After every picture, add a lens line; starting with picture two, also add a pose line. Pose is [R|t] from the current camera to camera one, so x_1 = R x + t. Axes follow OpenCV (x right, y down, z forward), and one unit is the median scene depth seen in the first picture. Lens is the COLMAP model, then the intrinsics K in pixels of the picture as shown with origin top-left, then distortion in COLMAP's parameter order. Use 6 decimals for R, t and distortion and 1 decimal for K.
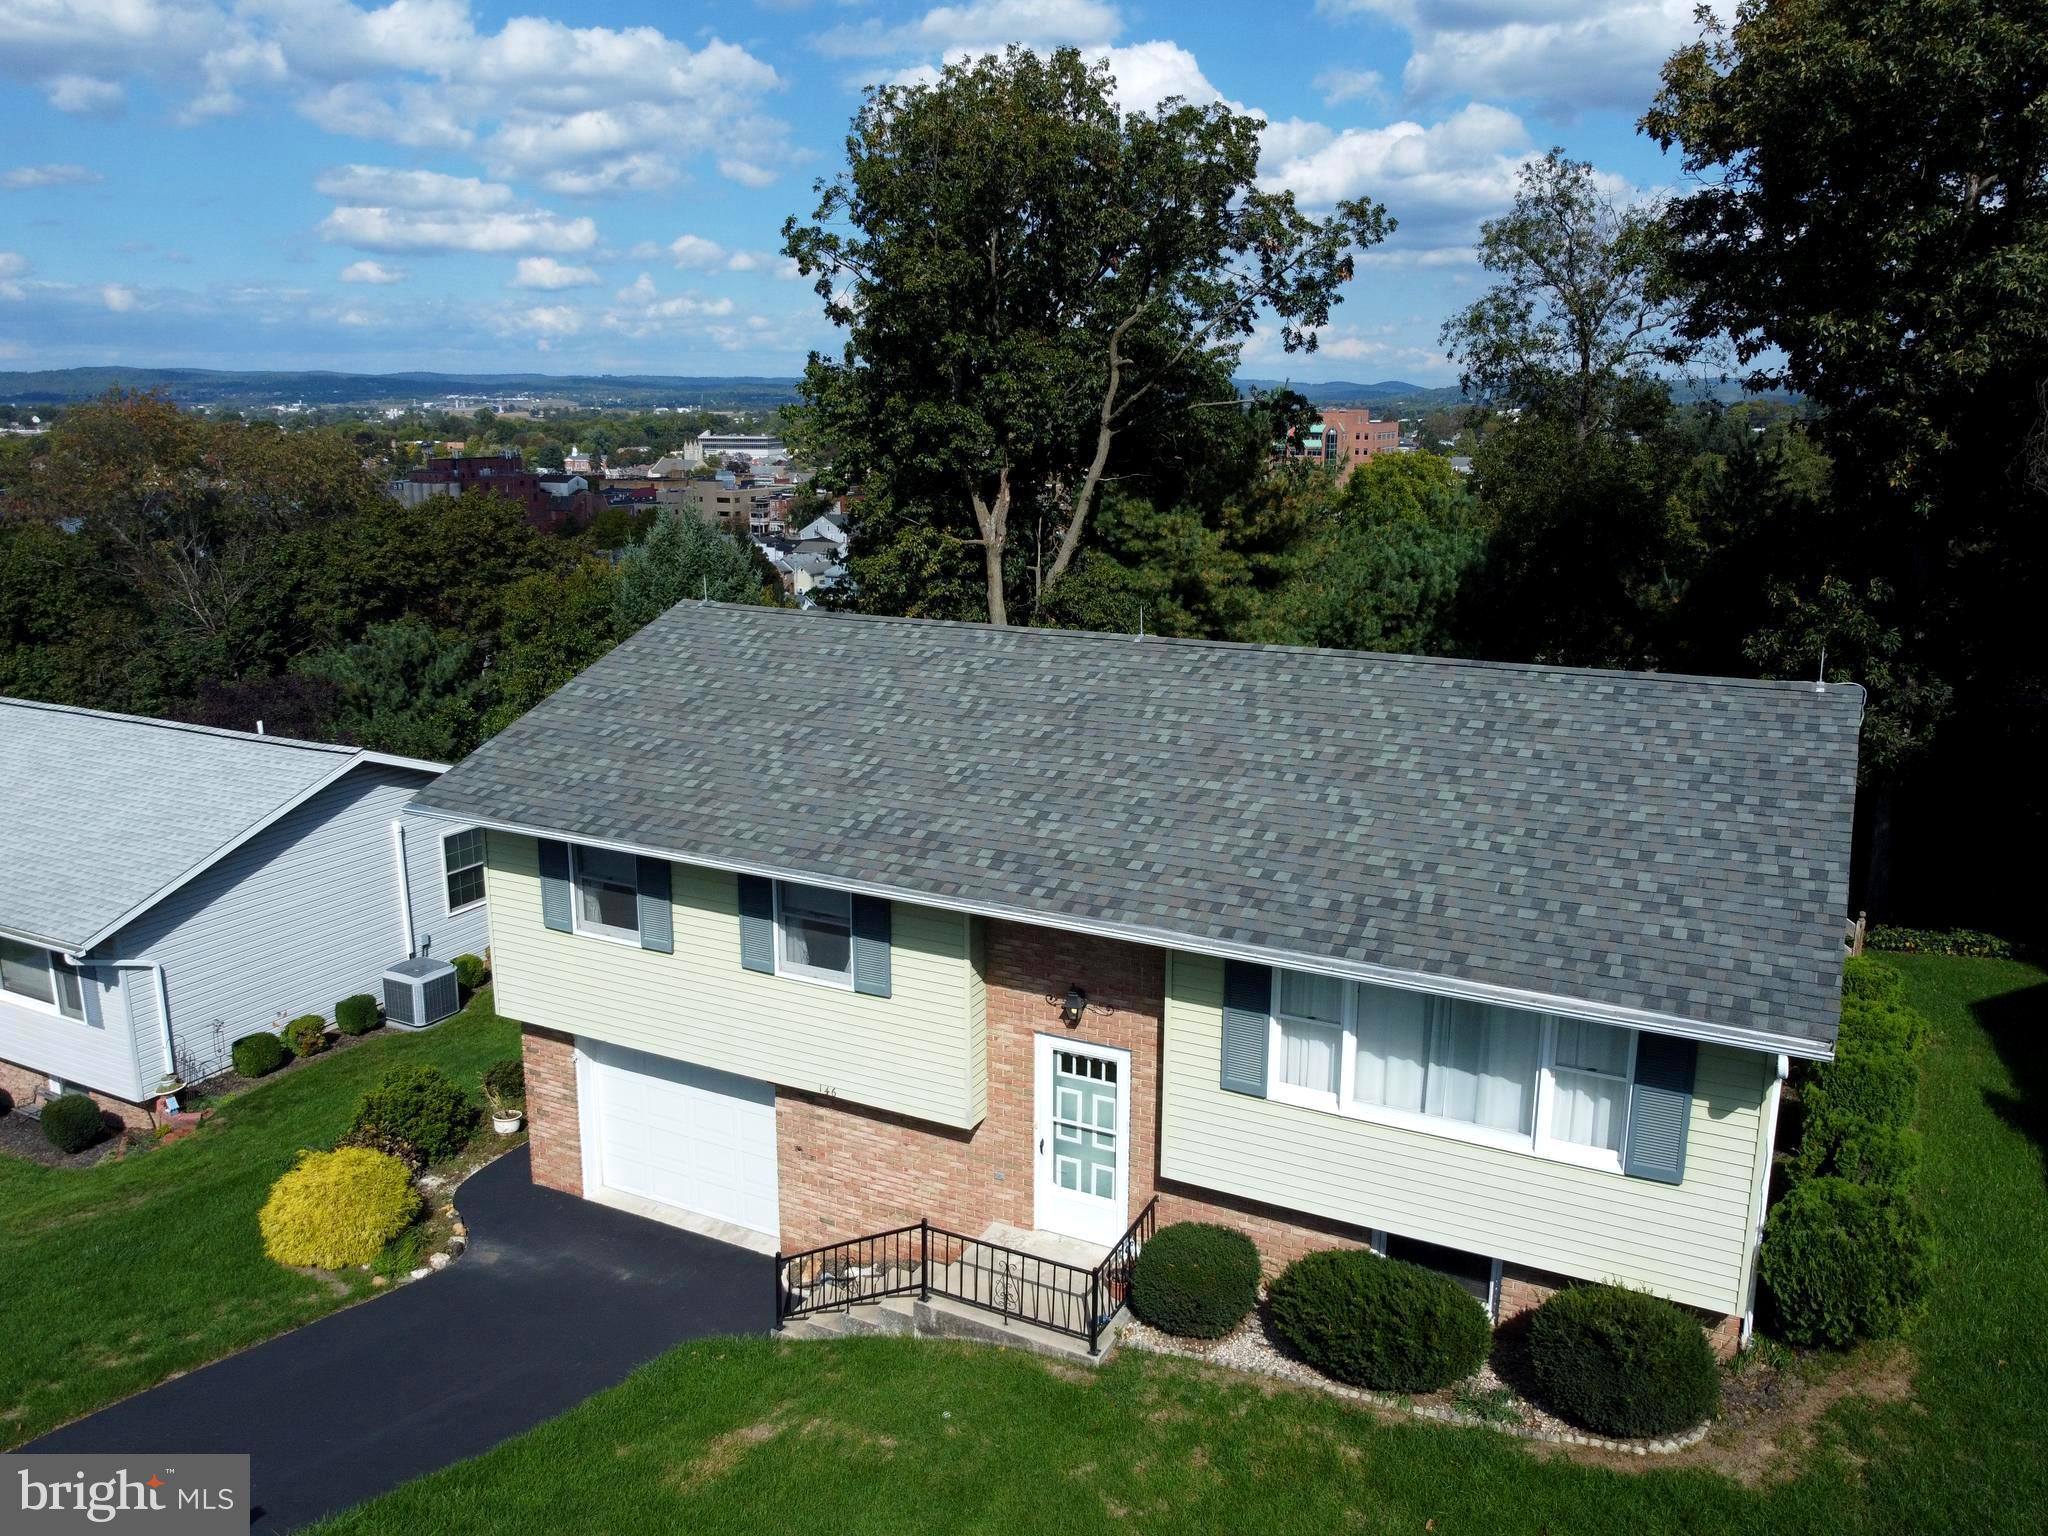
lens RADIAL K [[1554.6, 0, 1013.6], [0, 1554.6, 775.2], [0, 0, 1]] dist [0.000147, -0.002689]
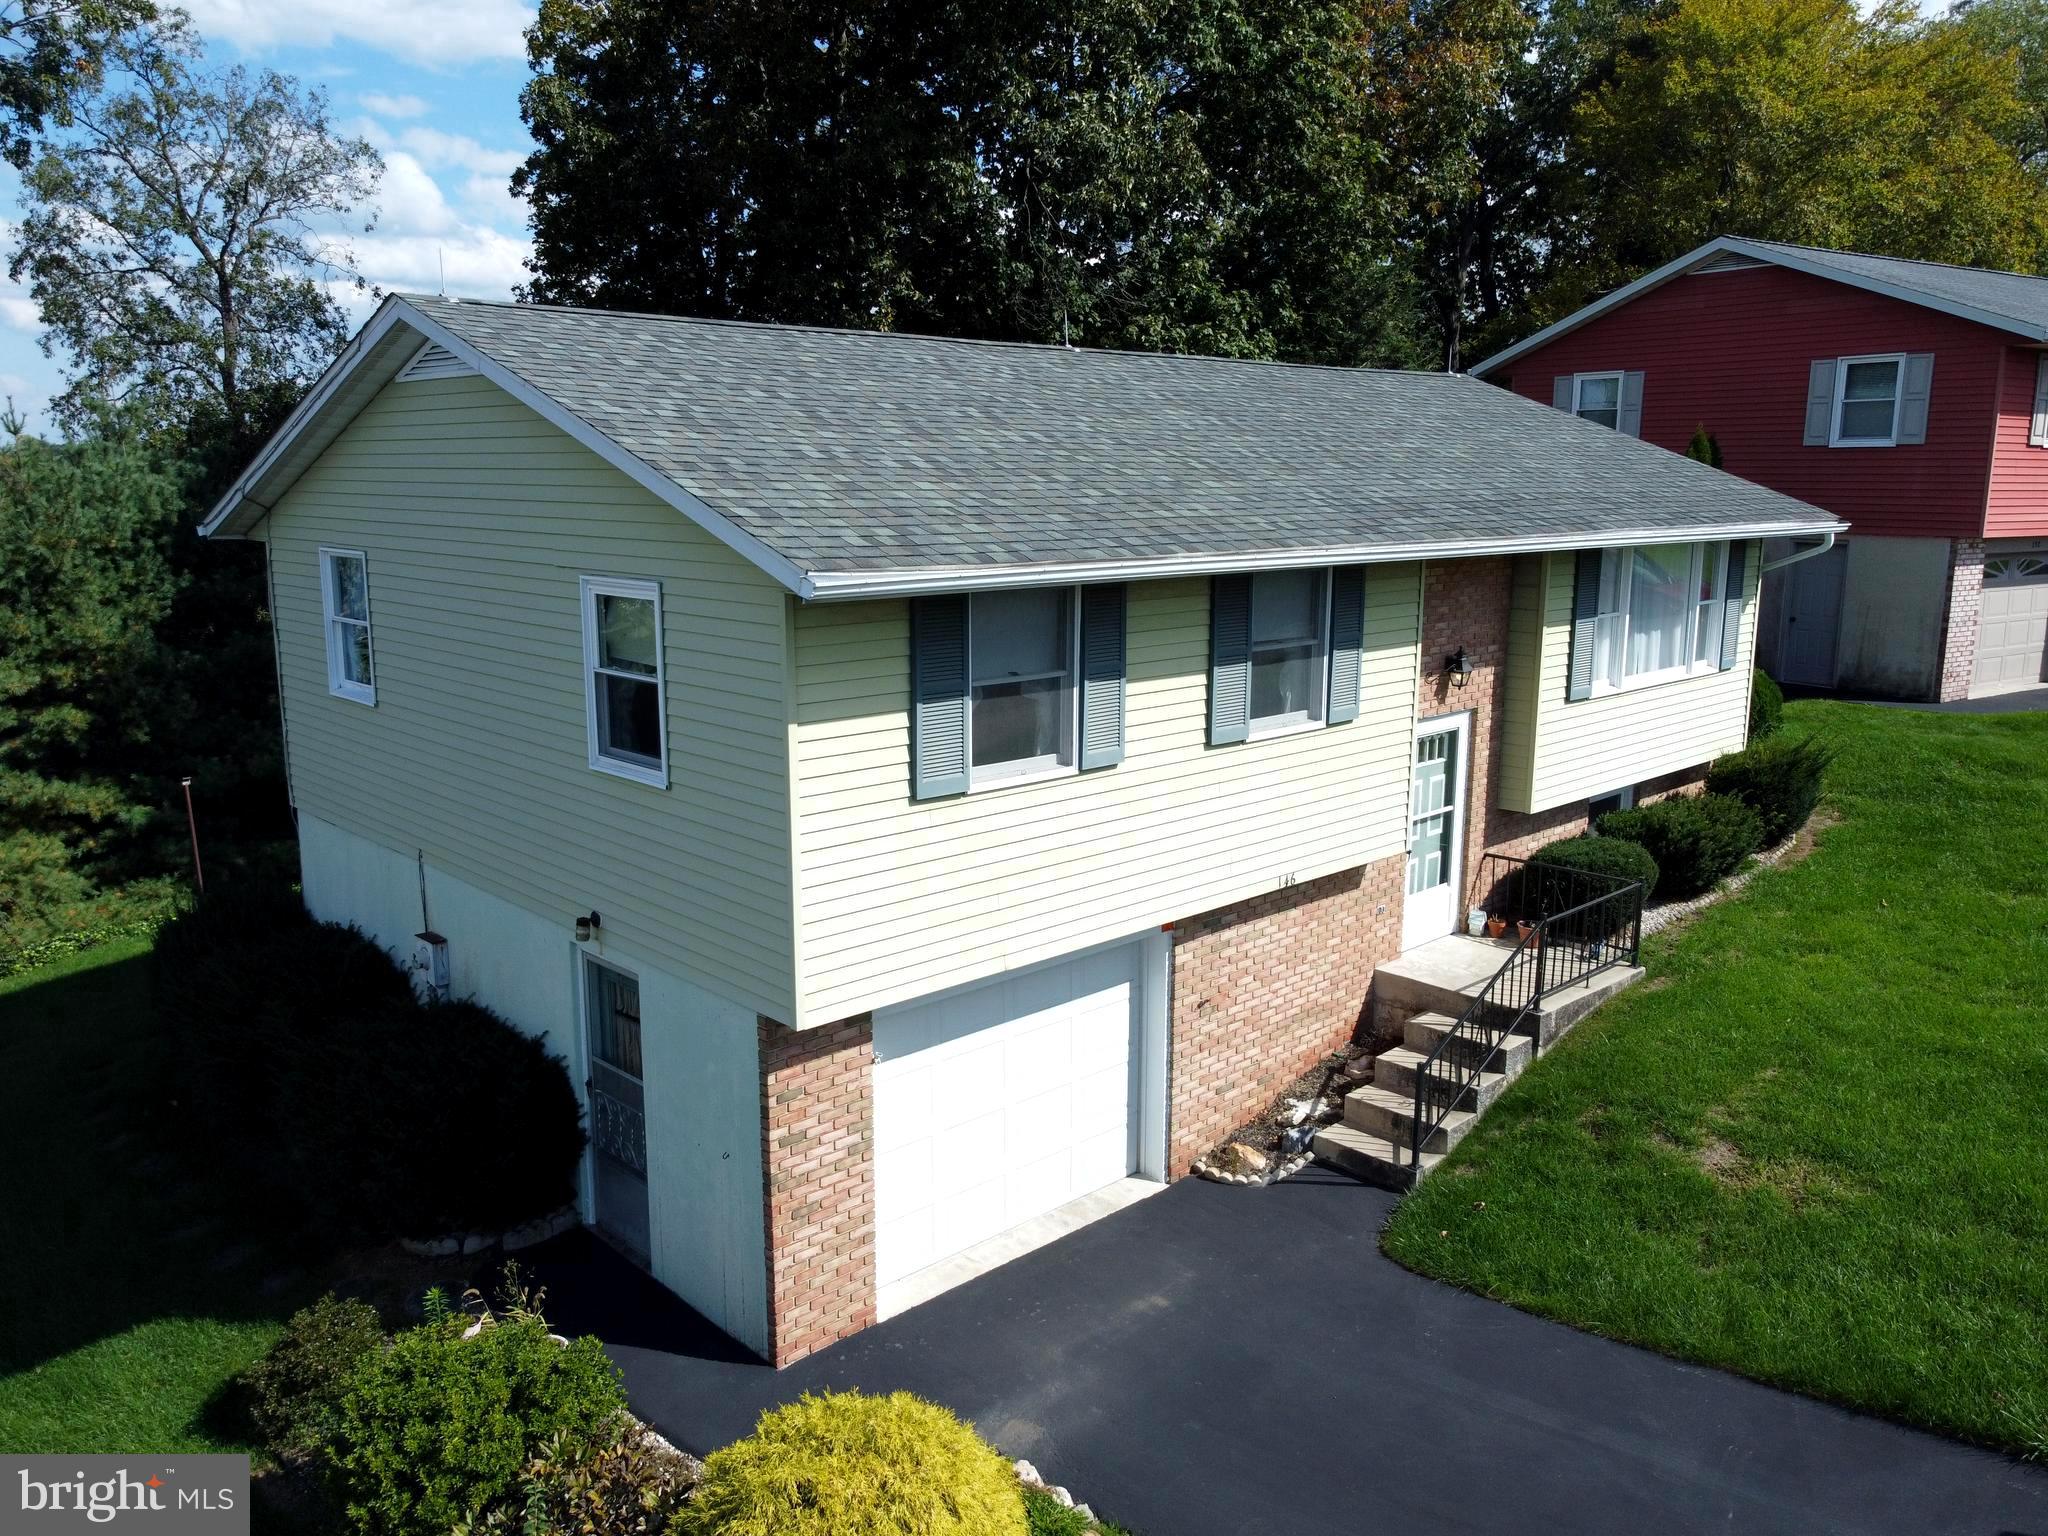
lens RADIAL K [[1554.6, 0, 1013.6], [0, 1554.6, 775.2], [0, 0, 1]] dist [0.000147, -0.002689]
pose [[0.318756, -0.181300, 0.930336, -0.876743], [0.218119, 0.969224, 0.114146, 0.039251], [-0.922398, 0.166540, 0.348491, 0.873318]]
